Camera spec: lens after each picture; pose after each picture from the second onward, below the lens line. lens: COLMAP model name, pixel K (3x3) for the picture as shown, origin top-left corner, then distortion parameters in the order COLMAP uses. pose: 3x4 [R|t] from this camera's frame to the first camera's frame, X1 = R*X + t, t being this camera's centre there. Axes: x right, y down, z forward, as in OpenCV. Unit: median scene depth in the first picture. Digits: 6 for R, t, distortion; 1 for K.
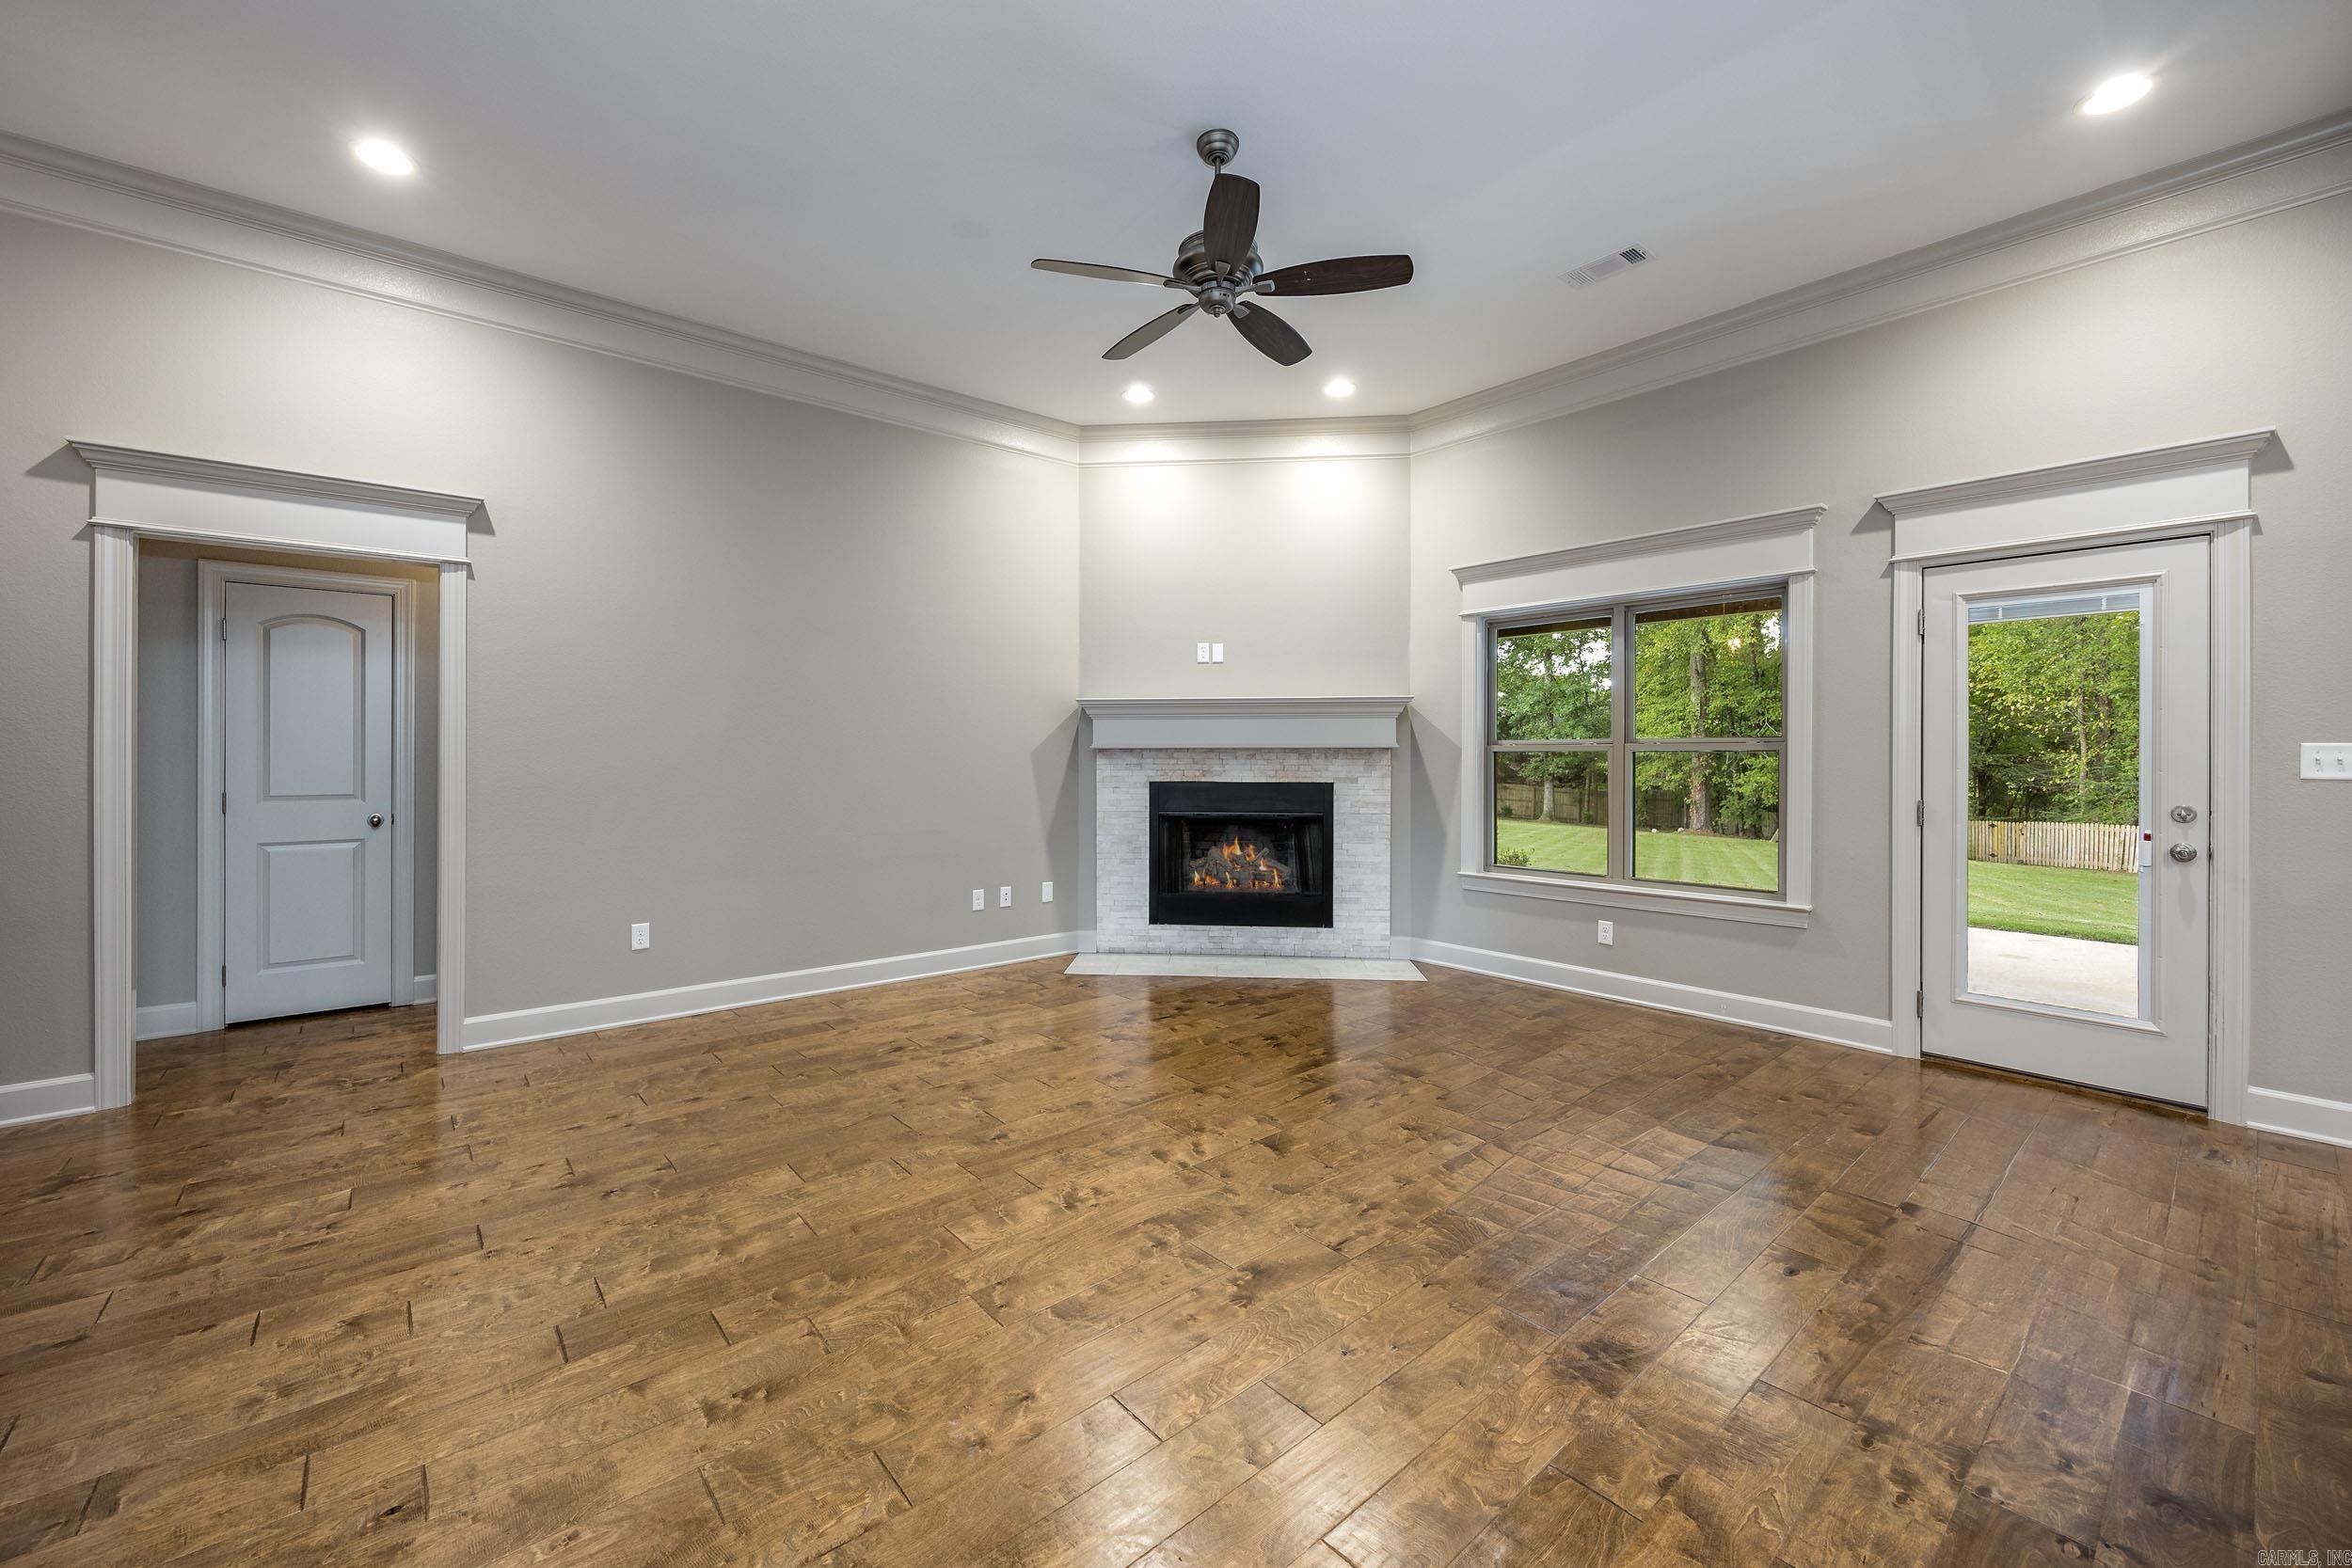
lens RADIAL K [[931.6, 0, 1134.2], [0, 931.6, 748.3], [0, 0, 1]] dist [0.011772, 0.000018]
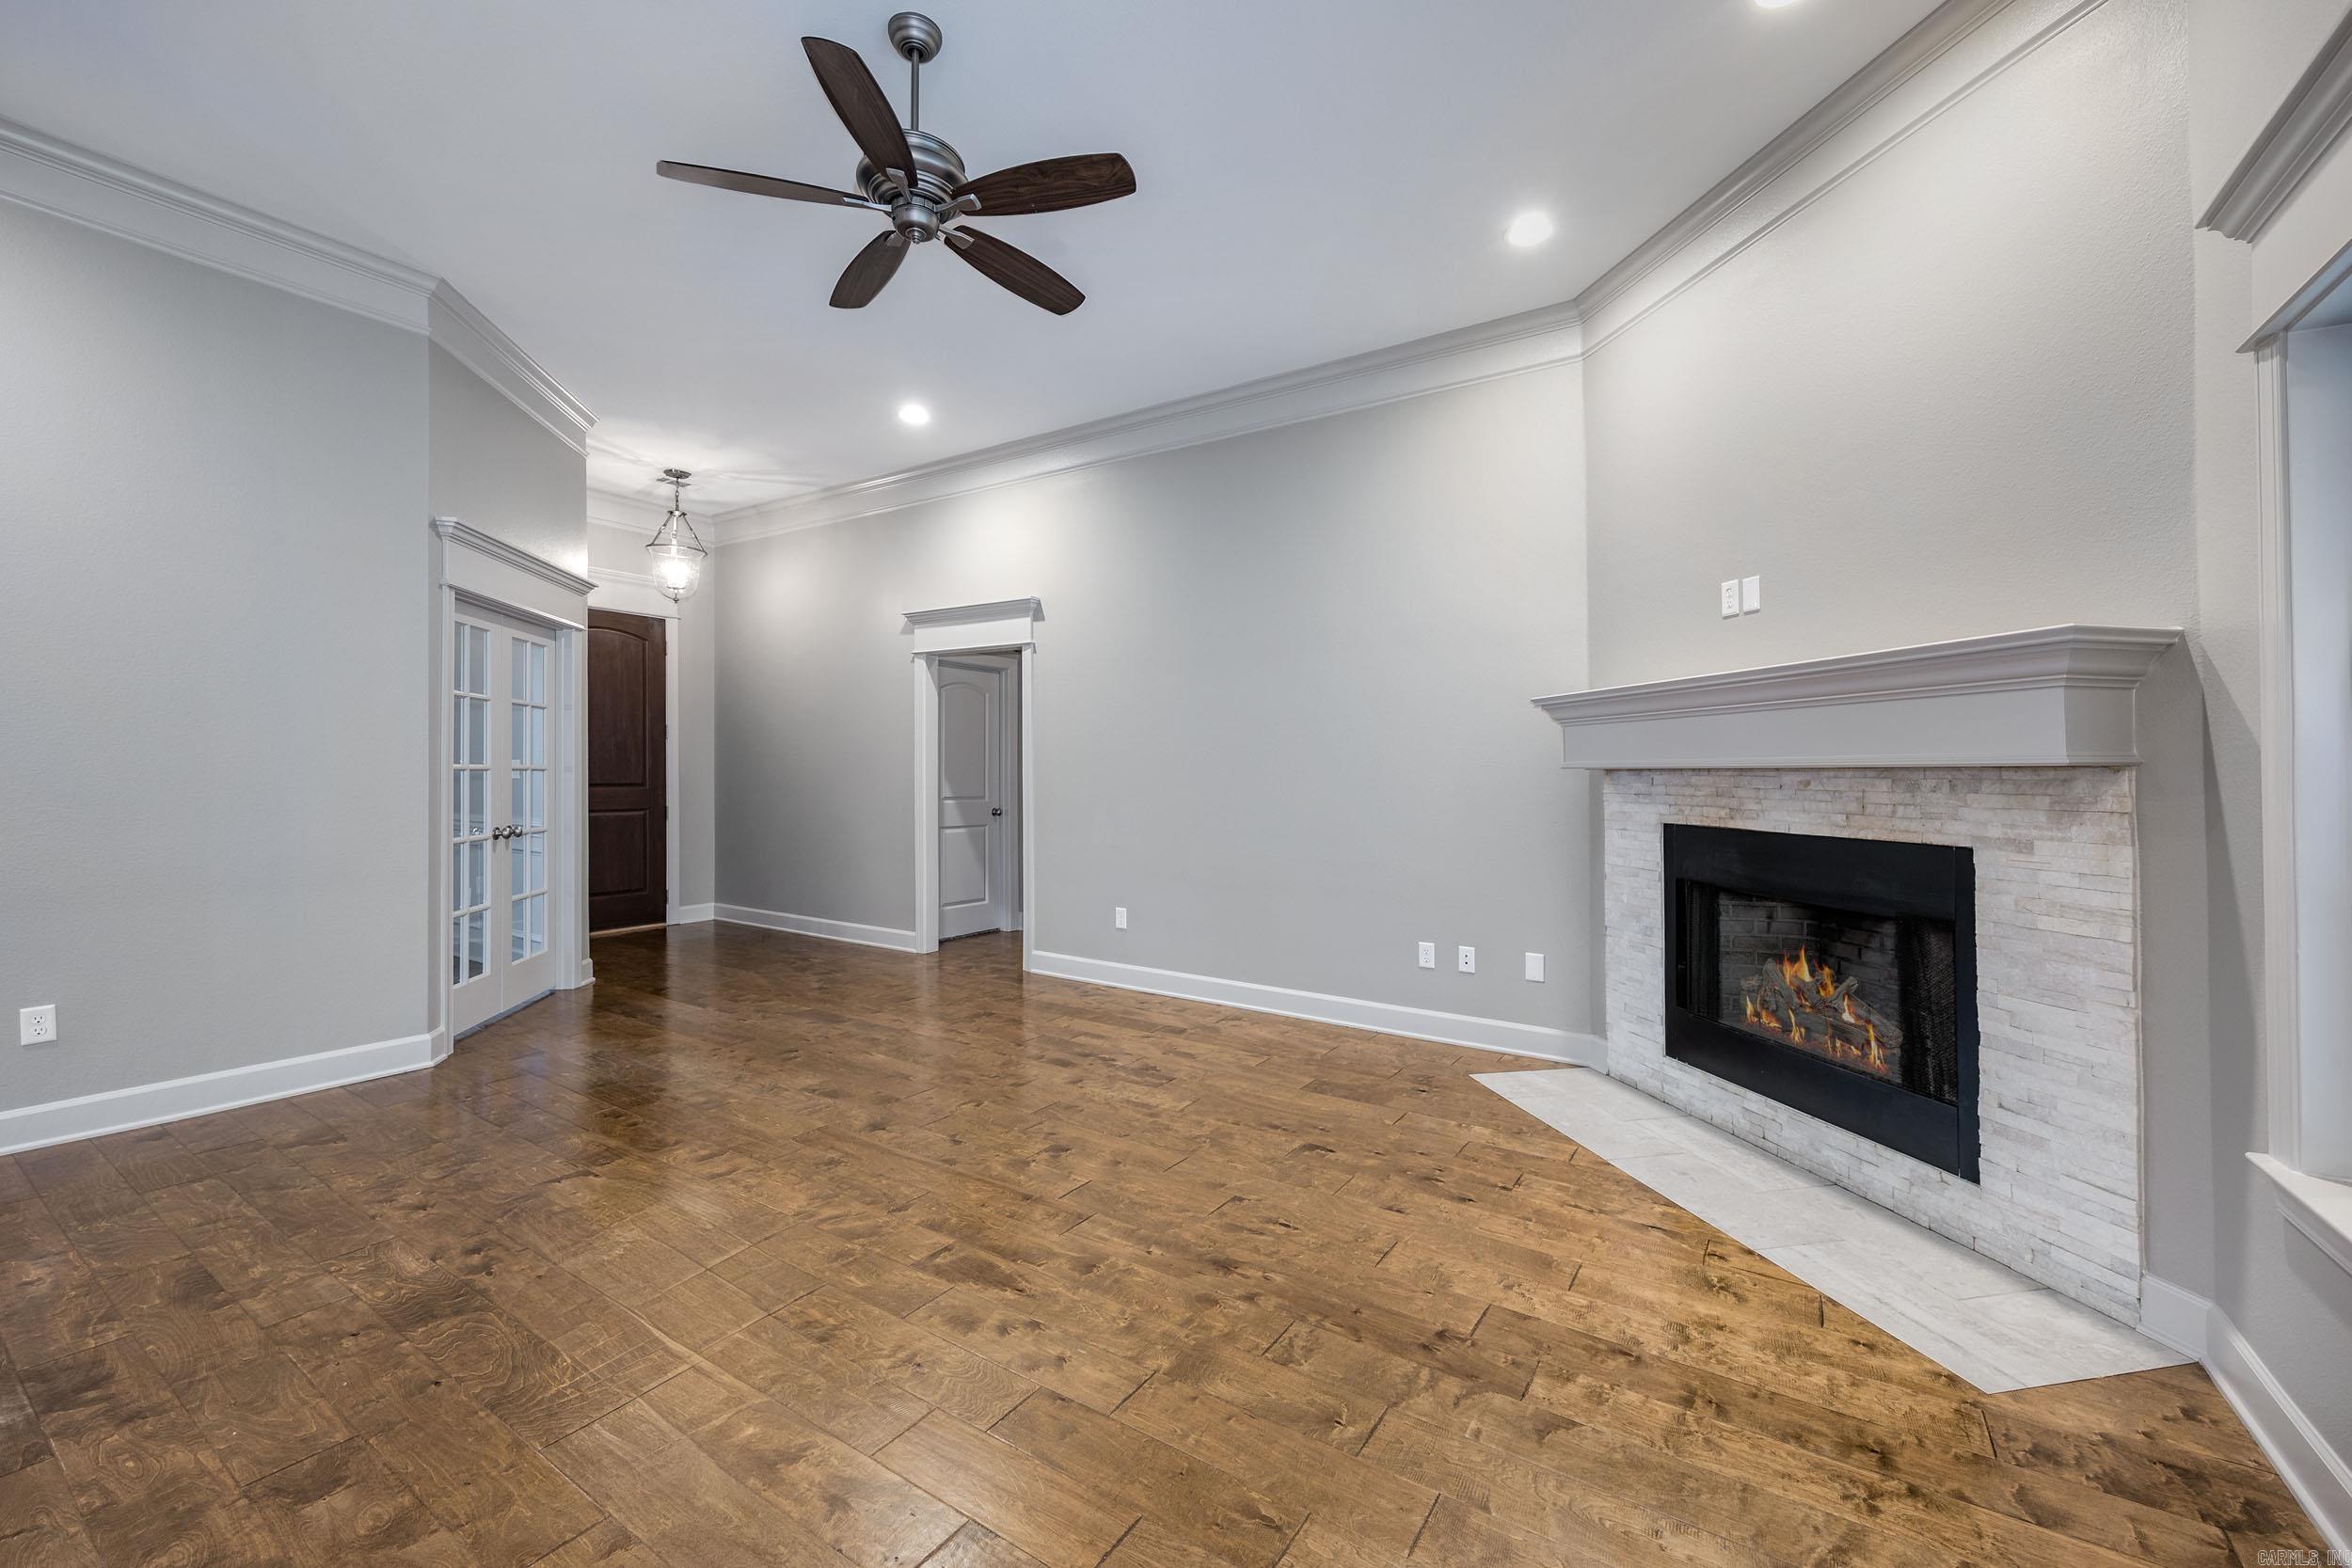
lens RADIAL K [[932.3, 0, 1178.1], [0, 932.3, 756.0], [0, 0, 1]] dist [-0.000238, -0.000015]
pose [[0.307296, -0.011537, -0.951544, 0.511054], [0.001253, 0.999931, -0.011719, -0.000868], [0.951613, 0.002409, 0.307289, 0.516954]]
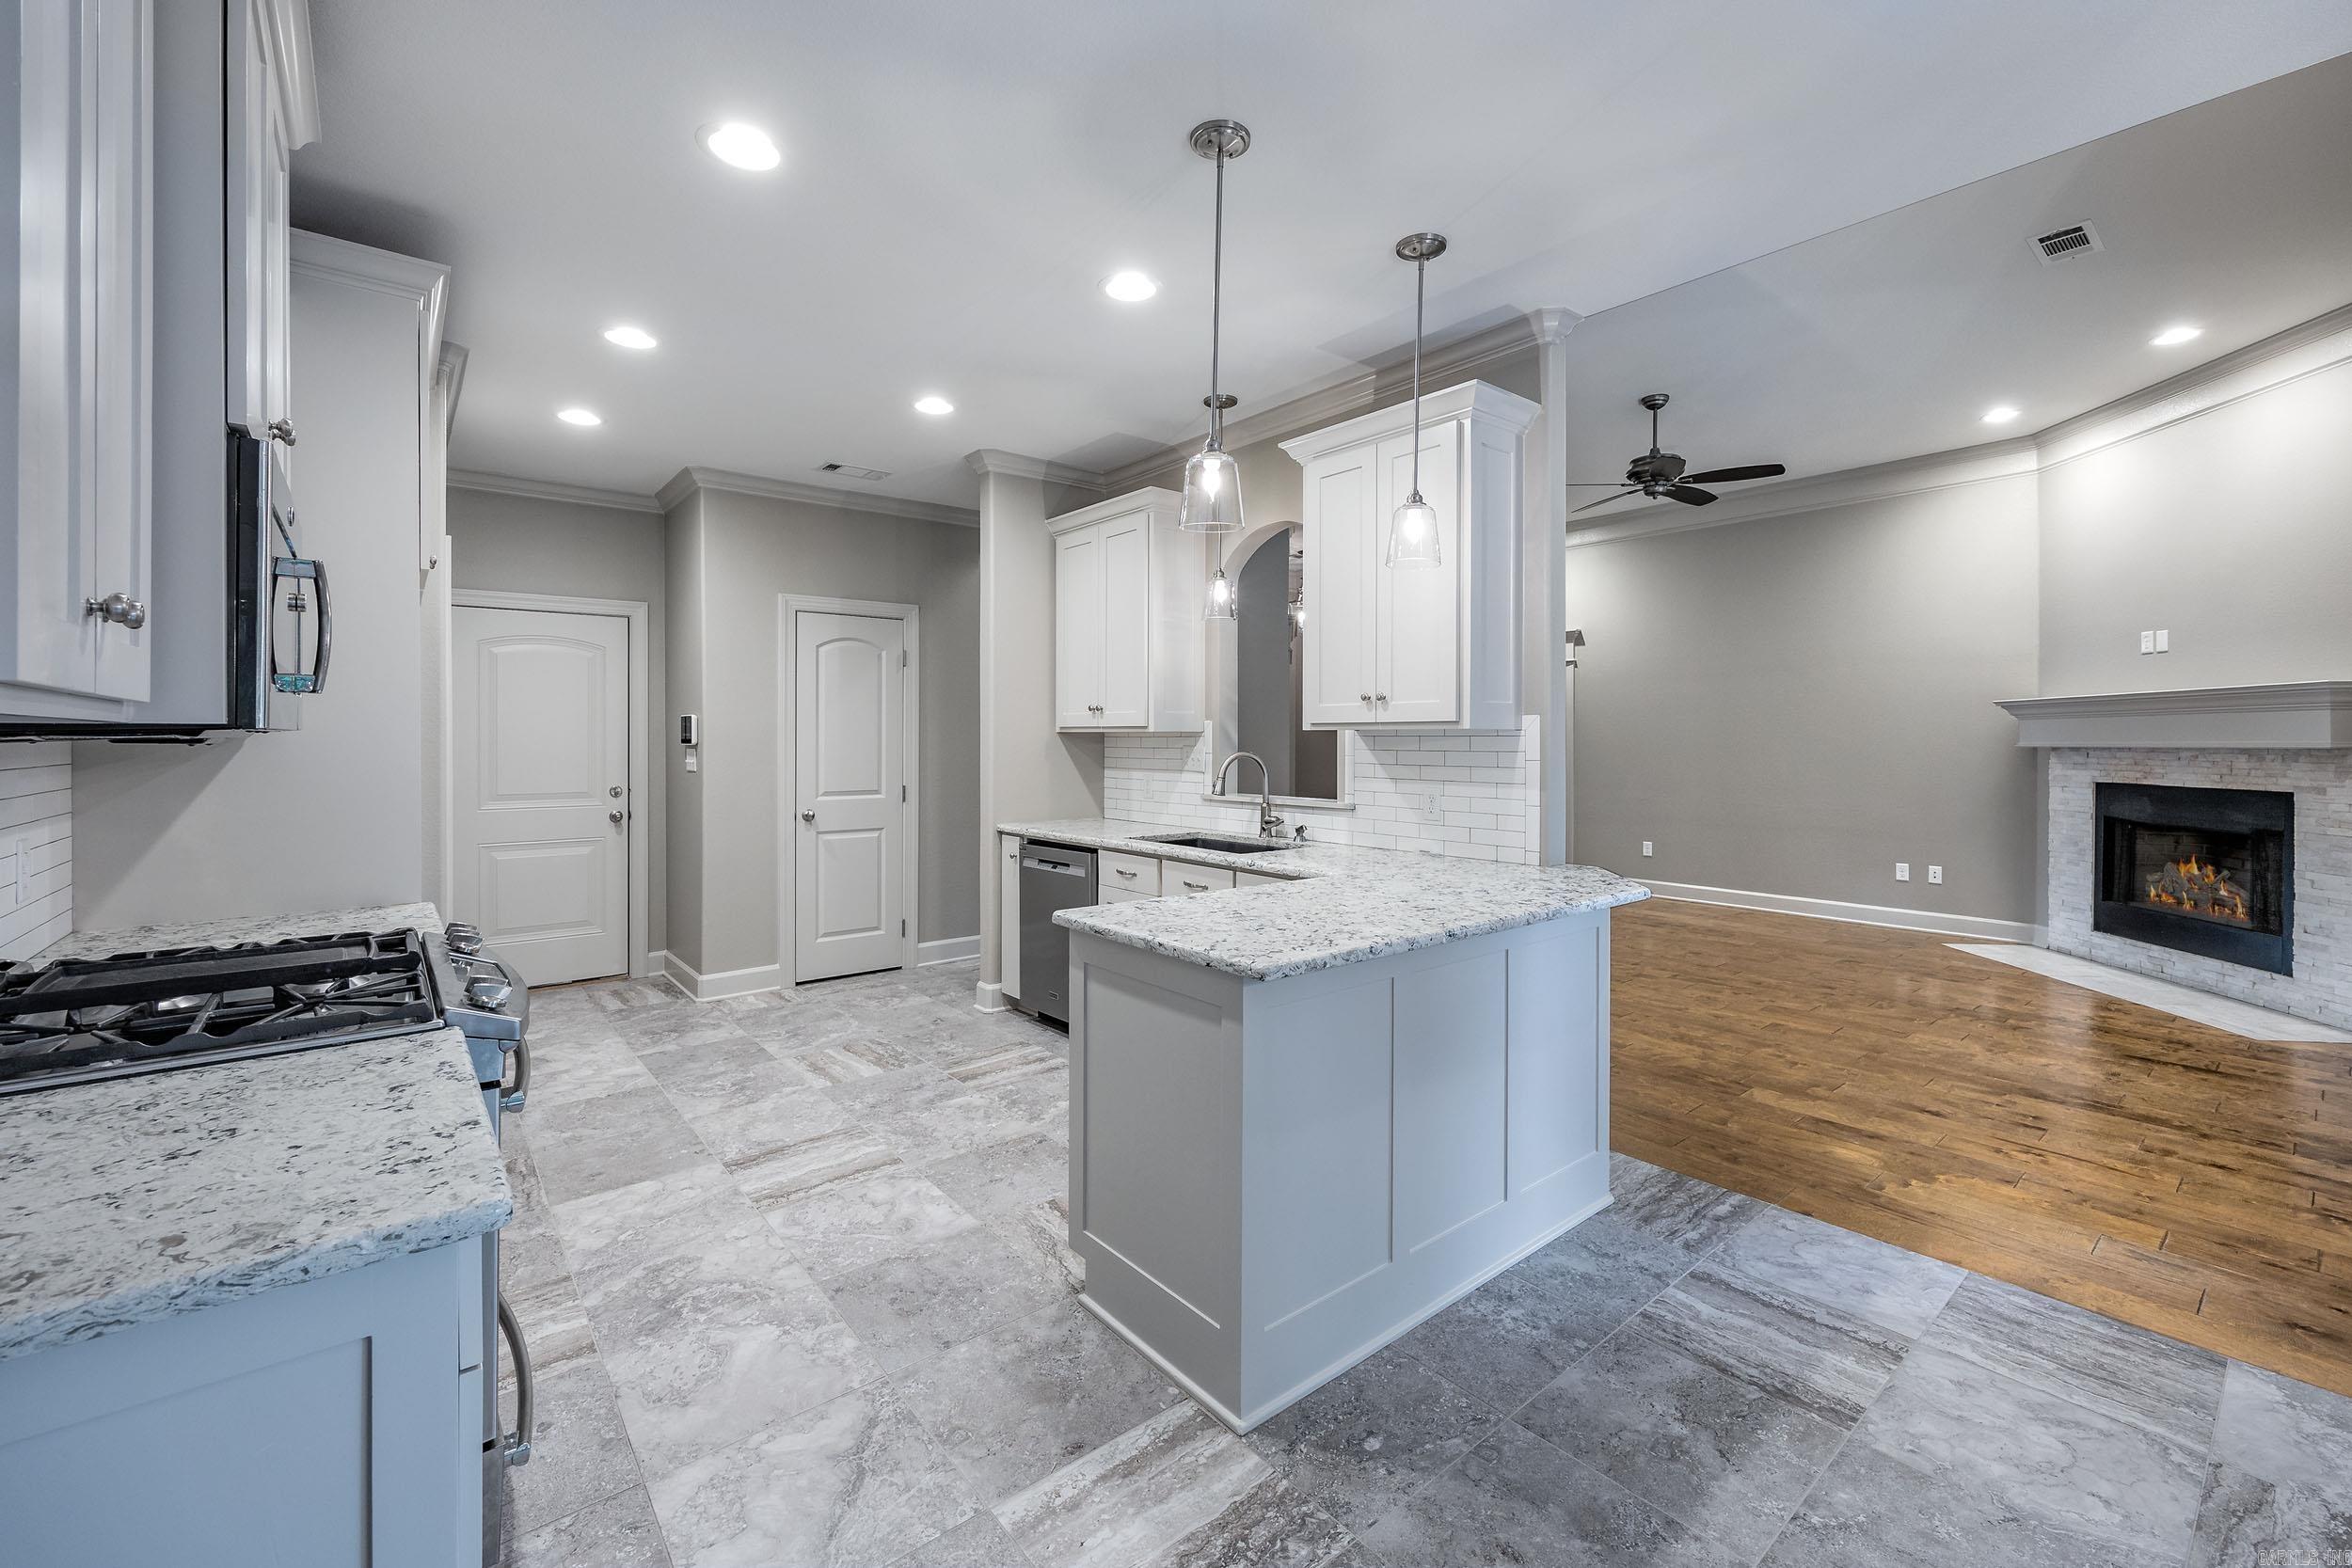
lens RADIAL K [[964.5, 0, 1183.4], [0, 964.5, 762.3], [0, 0, 1]] dist [-0.003183, -0.000439]
pose [[0.002756, 0.021454, -0.999766, 1.016385], [0.004130, 0.999761, 0.021465, -0.009559], [0.999988, -0.004188, 0.002667, 0.063942]]
